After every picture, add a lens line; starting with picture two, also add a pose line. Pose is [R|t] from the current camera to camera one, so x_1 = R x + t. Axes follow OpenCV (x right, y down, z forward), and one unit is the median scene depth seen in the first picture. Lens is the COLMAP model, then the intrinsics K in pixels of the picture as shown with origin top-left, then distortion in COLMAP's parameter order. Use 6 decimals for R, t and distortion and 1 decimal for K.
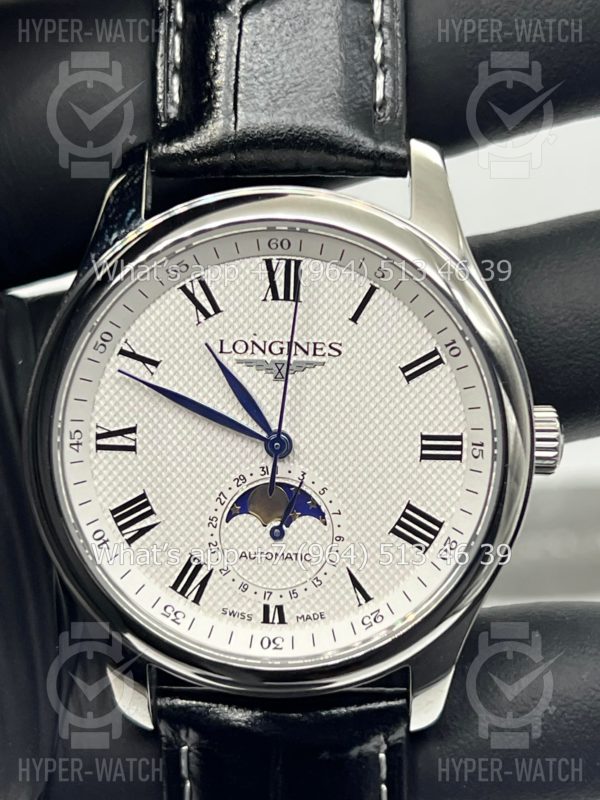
lens RADIAL K [[1917.9, 0, 305.8], [0, 1917.9, 401.8], [0, 0, 1]] dist [0.183118, 0.000000]
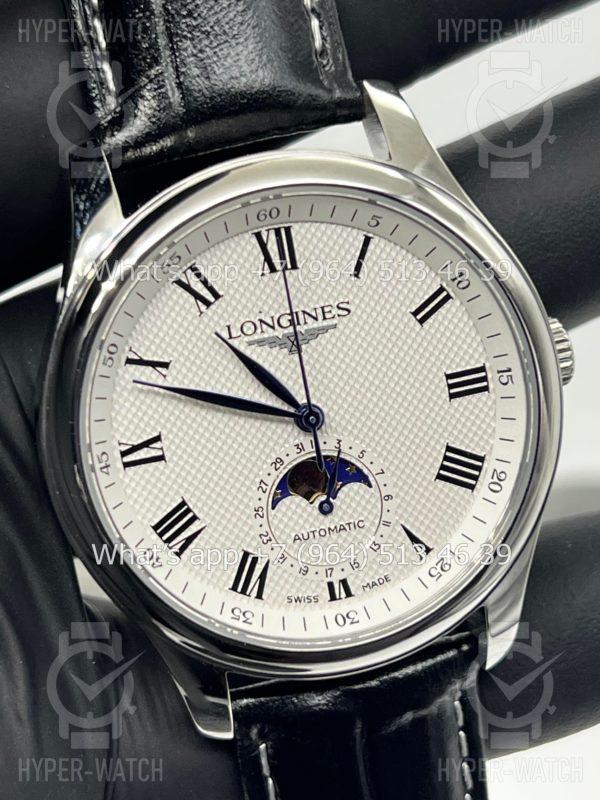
lens RADIAL K [[1917.9, 0, 307.8], [0, 1917.9, 404.0], [0, 0, 1]] dist [0.183118, 0.000000]
pose [[0.951421, -0.229791, 0.204924, -0.210311], [0.224956, 0.973239, 0.046911, -0.029877], [-0.210220, 0.001467, 0.977653, 0.055564]]
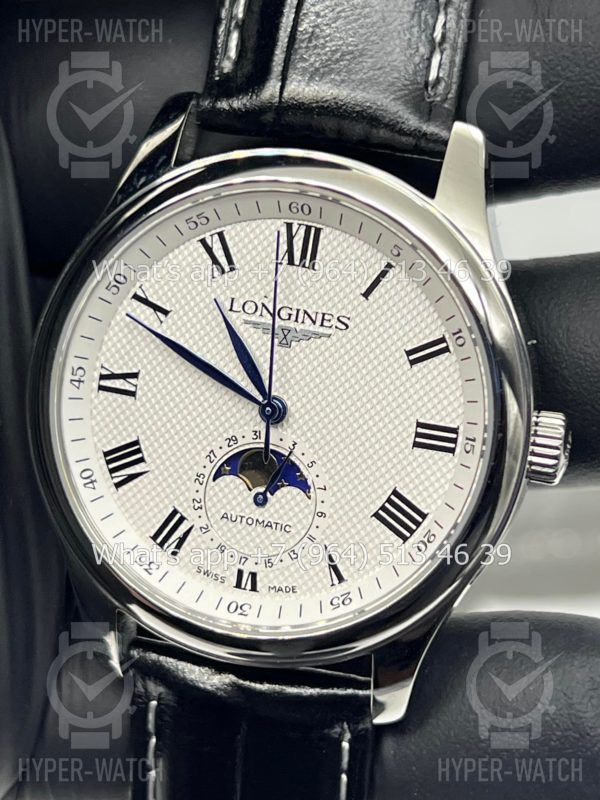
lens RADIAL K [[1917.9, 0, 304.0], [0, 1917.9, 404.4], [0, 0, 1]] dist [0.183118, 0.000000]
pose [[0.976150, 0.143854, -0.162595, 0.160746], [-0.146560, 0.989191, -0.004712, 0.021491], [0.160160, 0.028429, 0.986682, 0.027637]]
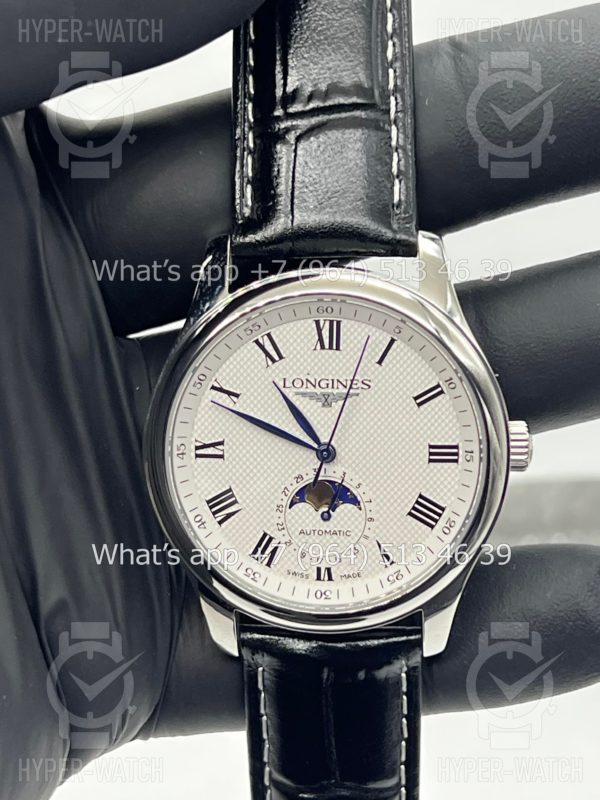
lens RADIAL K [[1917.9, 0, 292.3], [0, 1917.9, 399.5], [0, 0, 1]] dist [0.183118, 0.000000]
pose [[0.999406, -0.011208, -0.032596, 0.007081], [0.012221, 0.999443, 0.031041, -0.059669], [0.032230, -0.031421, 0.998986, -0.389318]]
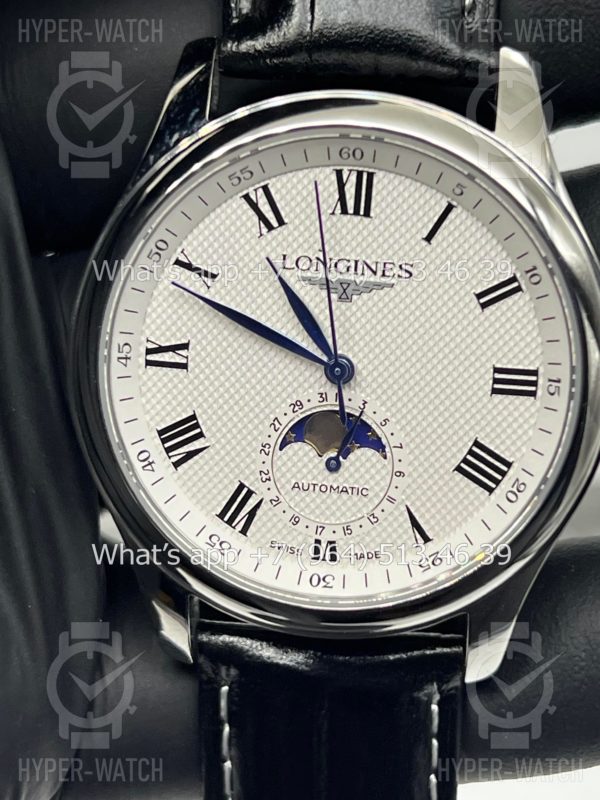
lens RADIAL K [[1917.9, 0, 292.1], [0, 1917.9, 395.4], [0, 0, 1]] dist [0.183118, 0.000000]
pose [[0.997634, 0.052161, -0.044787, 0.005222], [-0.050779, 0.998214, 0.031463, 0.006485], [0.046348, -0.029114, 0.998501, 0.066855]]
